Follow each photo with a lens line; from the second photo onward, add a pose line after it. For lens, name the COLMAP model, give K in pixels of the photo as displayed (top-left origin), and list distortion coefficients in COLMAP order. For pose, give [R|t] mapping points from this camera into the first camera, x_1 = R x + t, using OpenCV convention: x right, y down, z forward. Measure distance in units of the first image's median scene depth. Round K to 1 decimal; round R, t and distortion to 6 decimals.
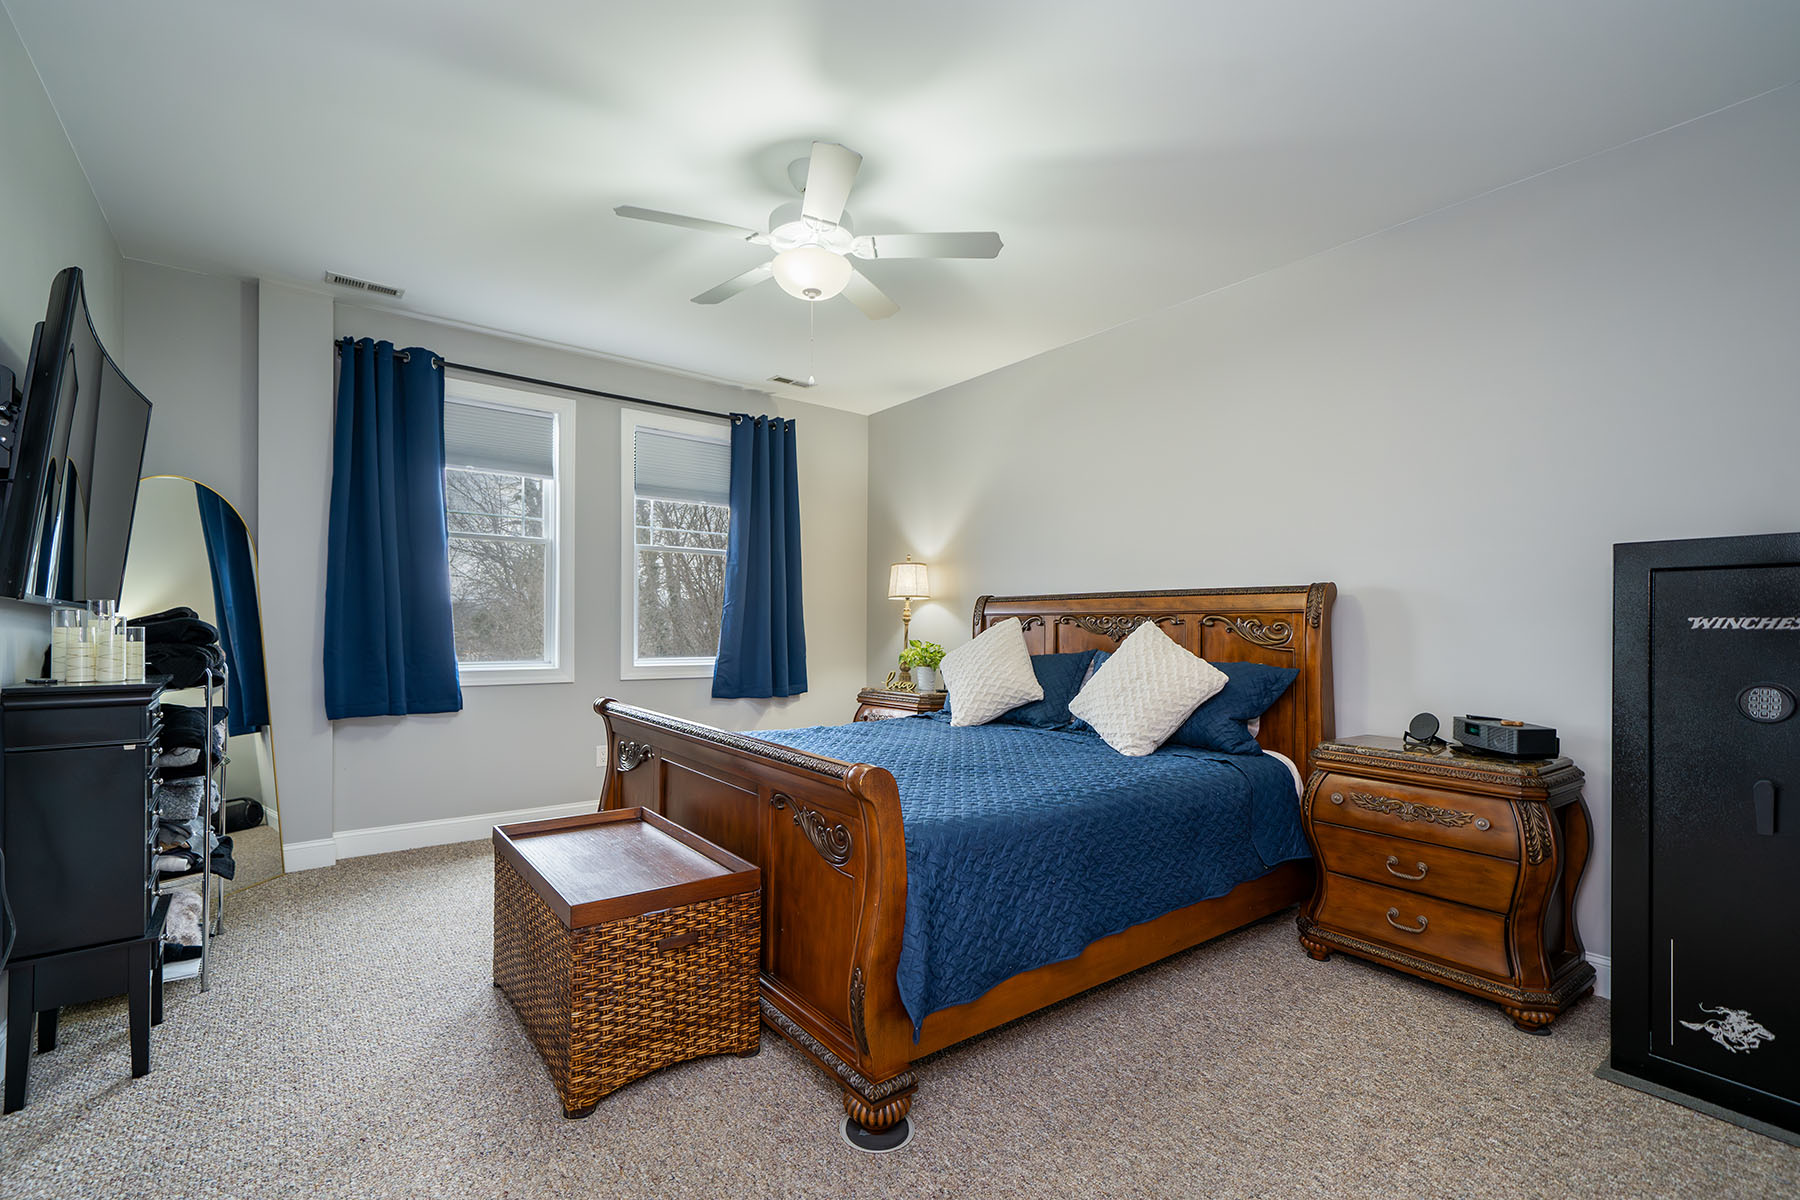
lens RADIAL K [[800.7, 0, 900.5], [0, 800.7, 636.5], [0, 0, 1]] dist [0.034645, 0.000128]
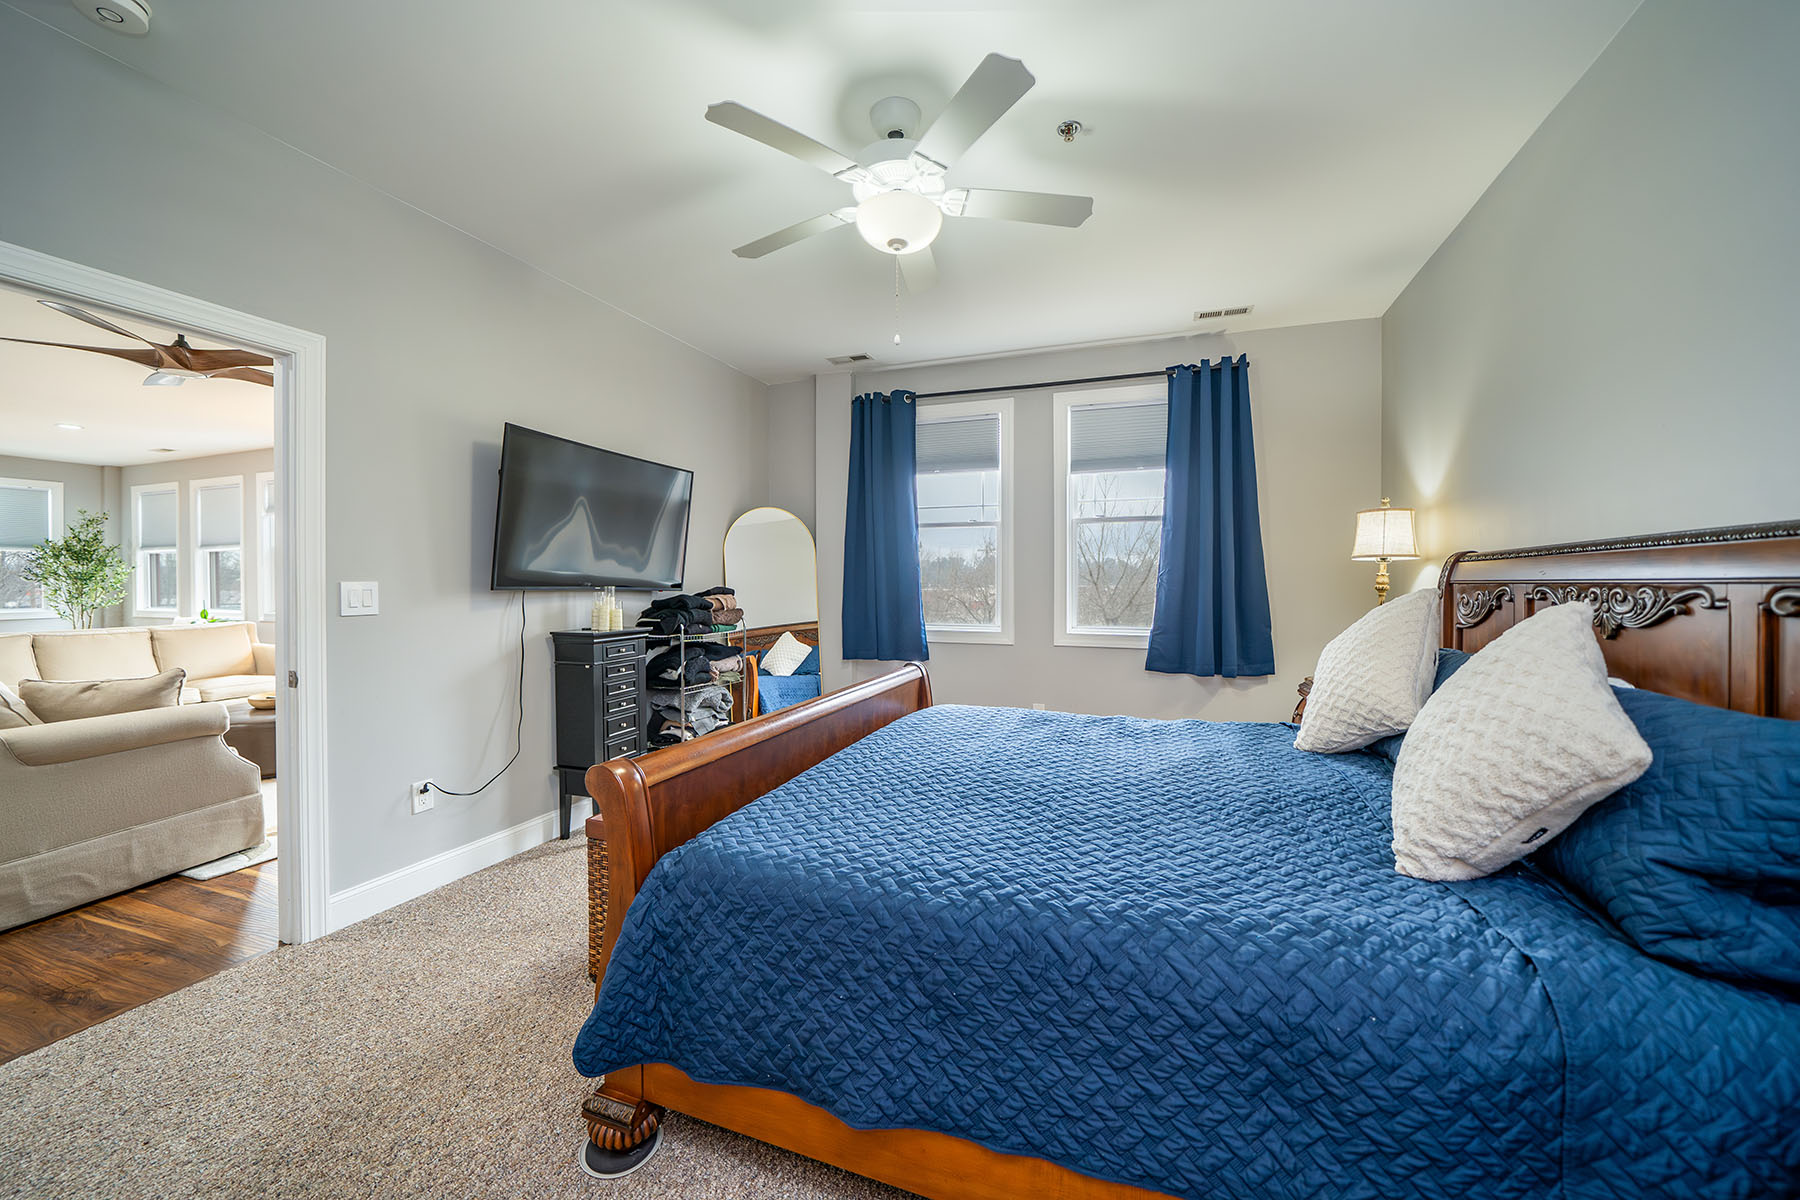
lens RADIAL K [[682.0, 0, 905.2], [0, 682.0, 601.0], [0, 0, 1]] dist [-0.001424, -0.000157]
pose [[0.535201, 0.016067, -0.844572, 0.360104], [-0.008364, 0.999871, 0.013720, -0.017998], [0.844684, -0.000279, 0.535266, 0.382206]]
